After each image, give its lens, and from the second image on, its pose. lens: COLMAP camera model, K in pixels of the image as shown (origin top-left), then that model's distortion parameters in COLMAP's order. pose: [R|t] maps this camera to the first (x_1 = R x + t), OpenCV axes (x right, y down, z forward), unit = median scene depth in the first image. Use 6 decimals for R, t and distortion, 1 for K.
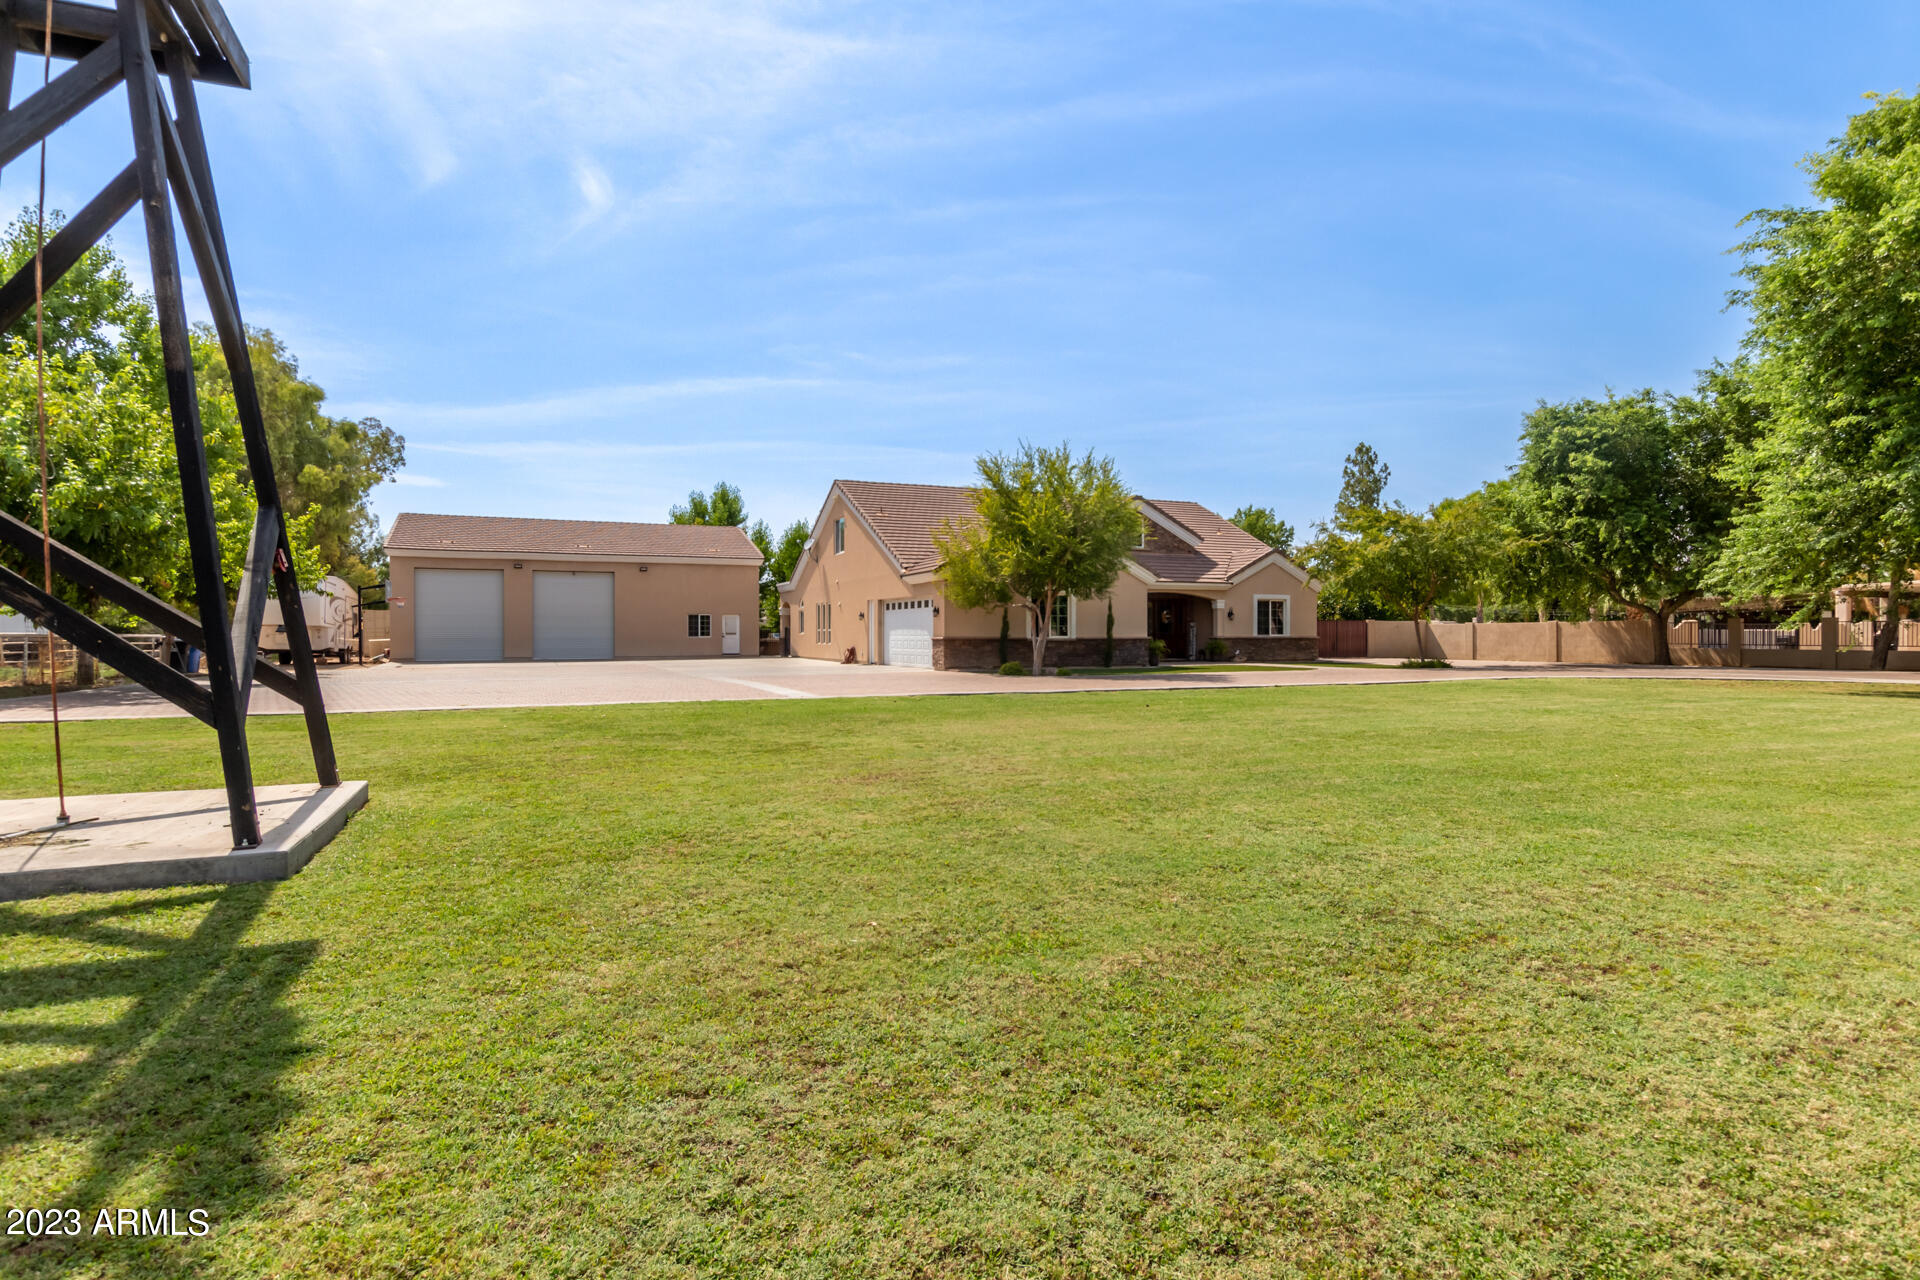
lens RADIAL K [[999.7, 0, 955.5], [0, 999.7, 632.0], [0, 0, 1]] dist [-0.002966, 0.000073]
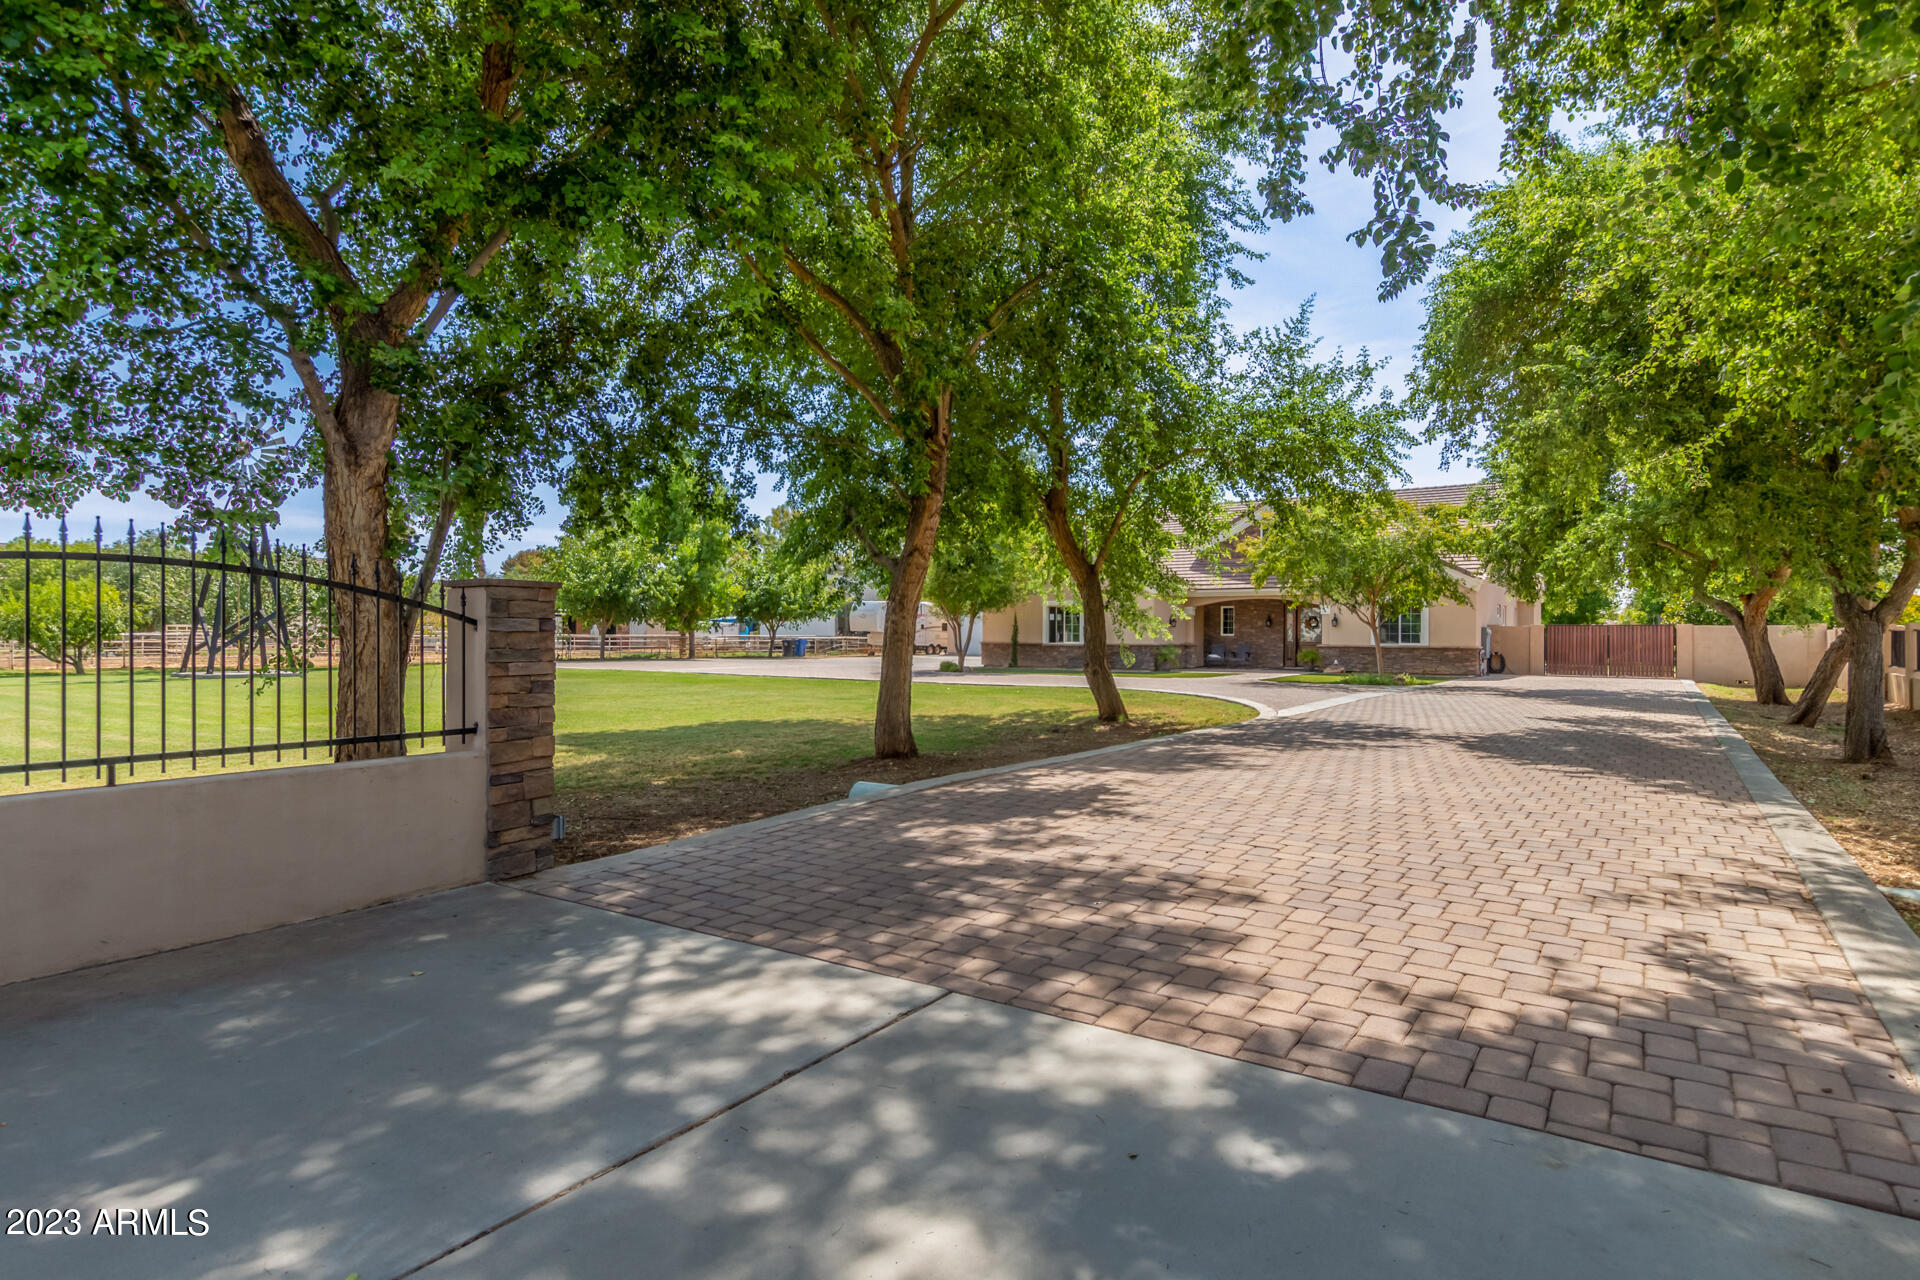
lens RADIAL K [[999.7, 0, 954.3], [0, 999.7, 635.2], [0, 0, 1]] dist [-0.002966, 0.000073]
pose [[0.509545, 0.008204, -0.860405, 0.951770], [-0.001660, 0.999962, 0.008551, -0.012147], [0.860443, -0.002929, 0.509539, 0.258800]]
